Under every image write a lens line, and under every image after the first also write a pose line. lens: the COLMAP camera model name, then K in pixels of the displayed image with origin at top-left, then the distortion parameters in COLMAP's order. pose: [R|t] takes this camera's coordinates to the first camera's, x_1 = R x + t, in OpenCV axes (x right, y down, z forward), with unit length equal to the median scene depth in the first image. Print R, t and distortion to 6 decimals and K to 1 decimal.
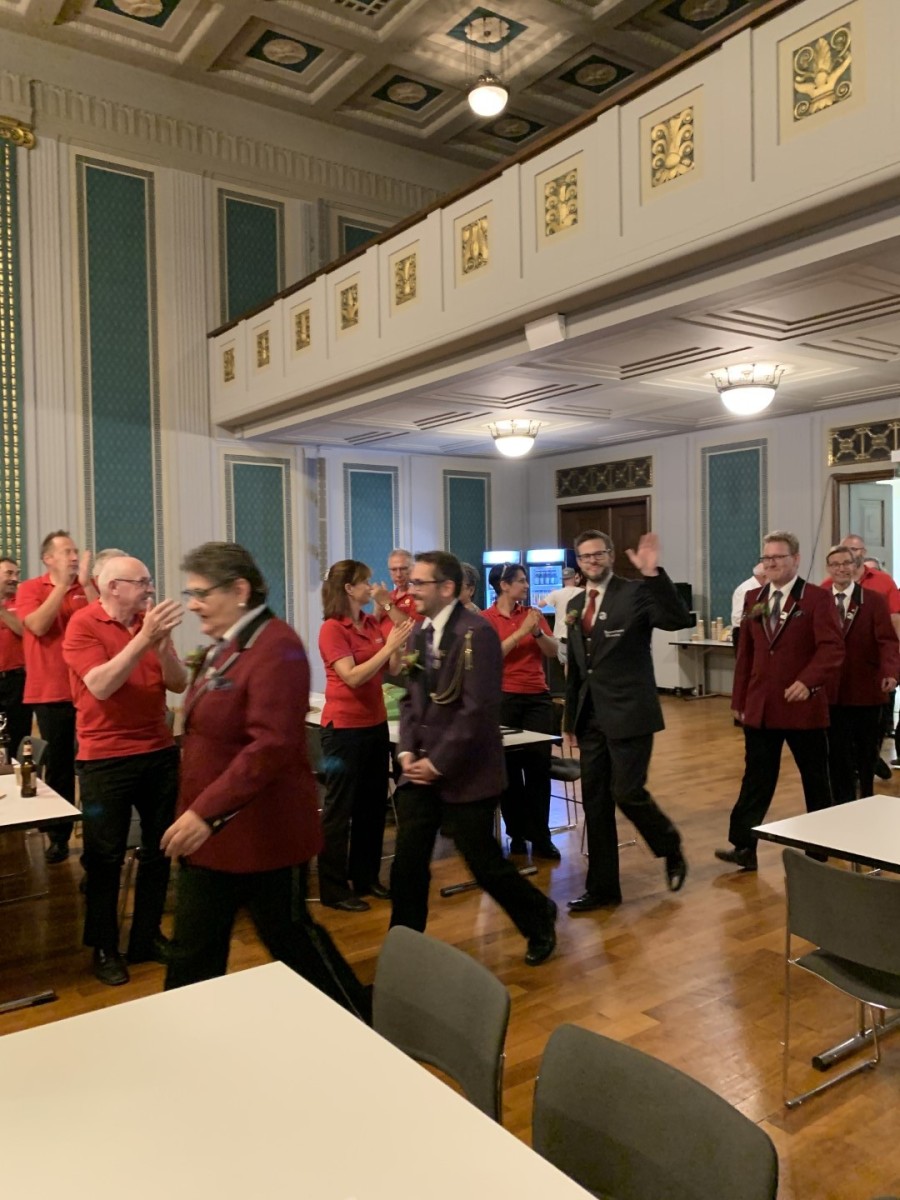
lens RADIAL K [[920.3, 0, 450.0], [0, 920.3, 600.0], [0, 0, 1]] dist [0.011538, -0.001516]
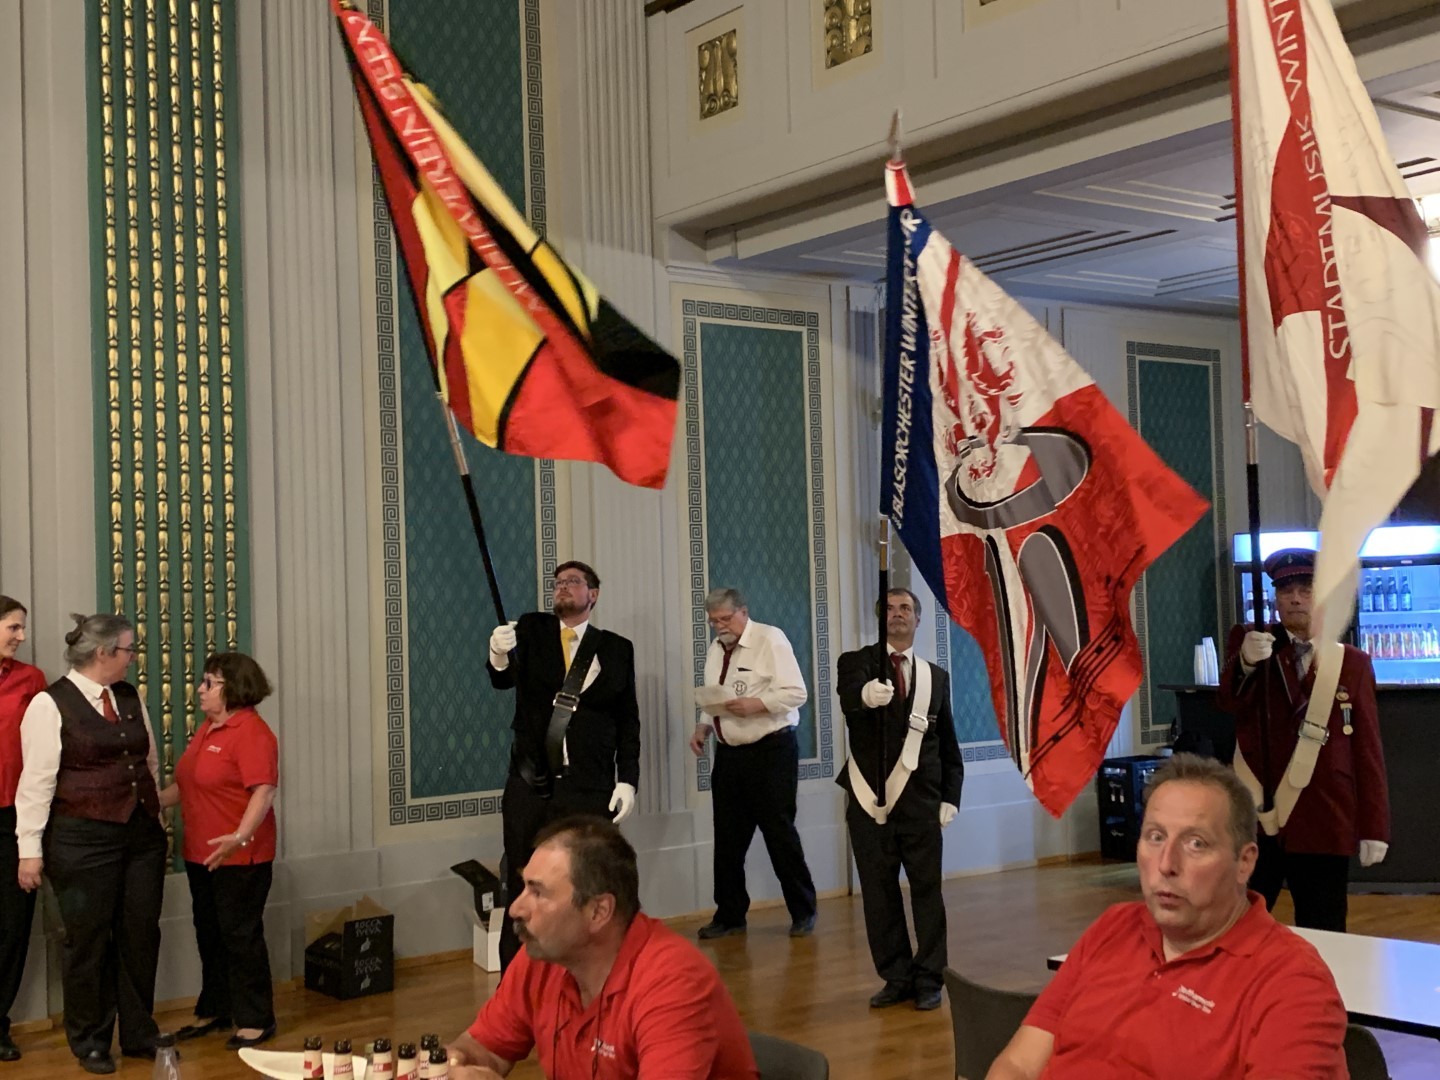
lens RADIAL K [[1756.7, 0, 720.0], [0, 1756.7, 540.0], [0, 0, 1]] dist [0.032901, -0.007812]
pose [[0.999824, -0.013701, 0.012797, -0.244813], [0.014510, 0.997753, -0.065417, -0.001072], [-0.011872, 0.065591, 0.997776, 0.237912]]
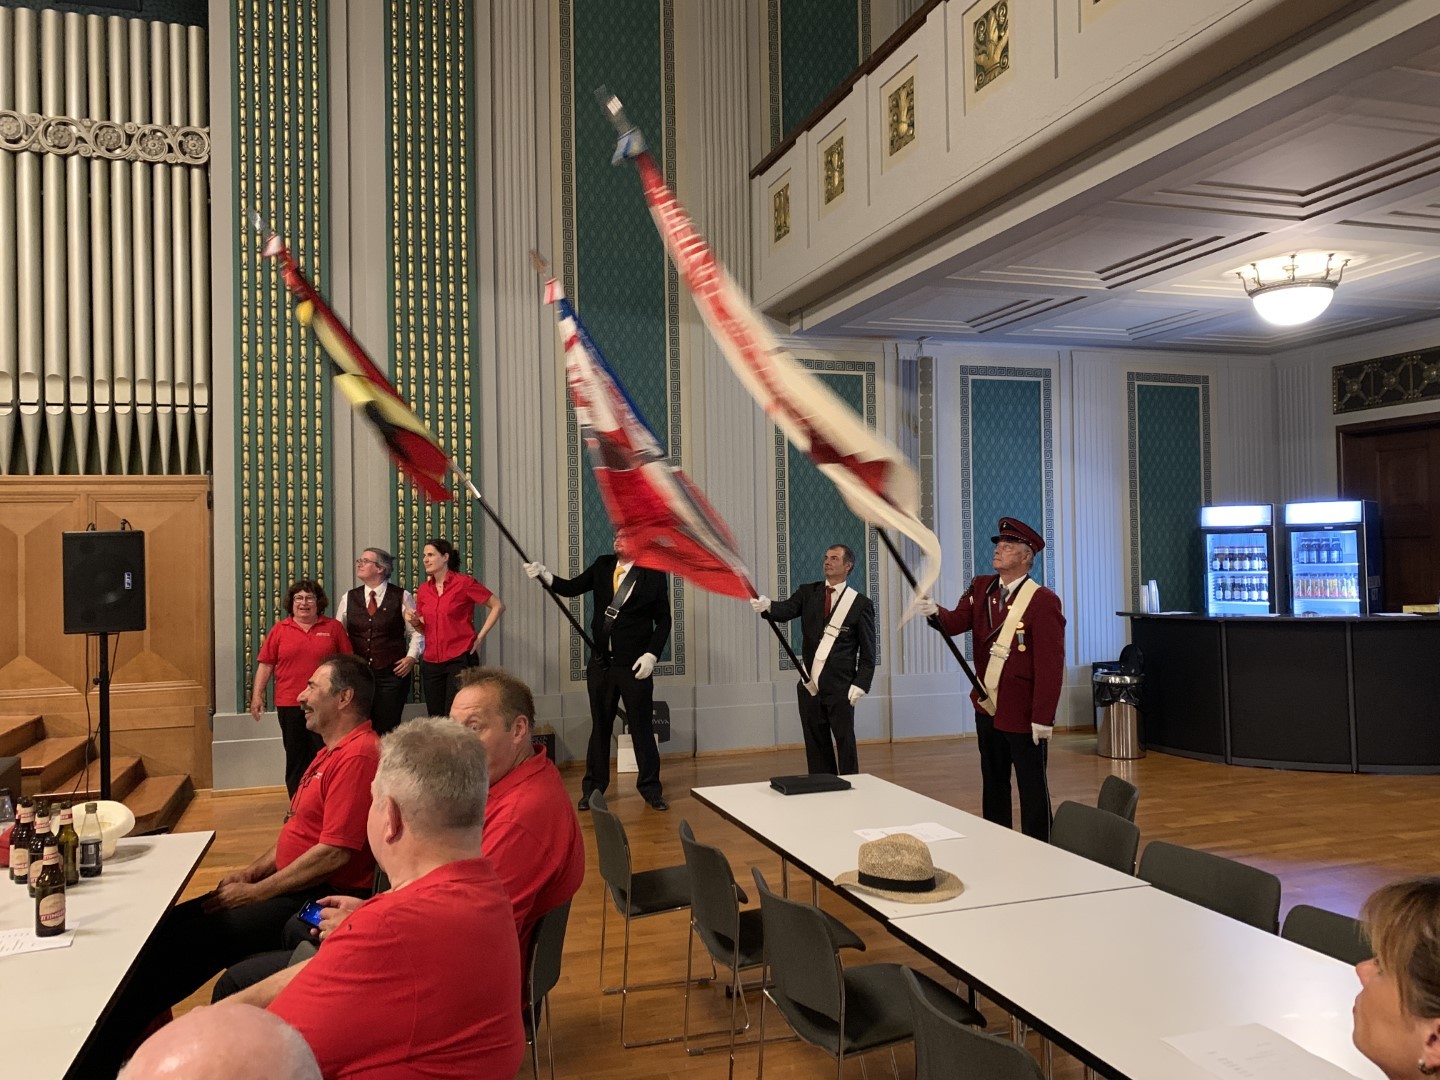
lens RADIAL K [[1103.4, 0, 720.2], [0, 1103.4, 532.3], [0, 0, 1]] dist [0.013057, -0.002567]
pose [[0.953633, -0.004585, -0.300938, -0.052138], [-0.008221, 0.999114, -0.041274, -0.005236], [0.300861, 0.041835, 0.952750, 0.270755]]
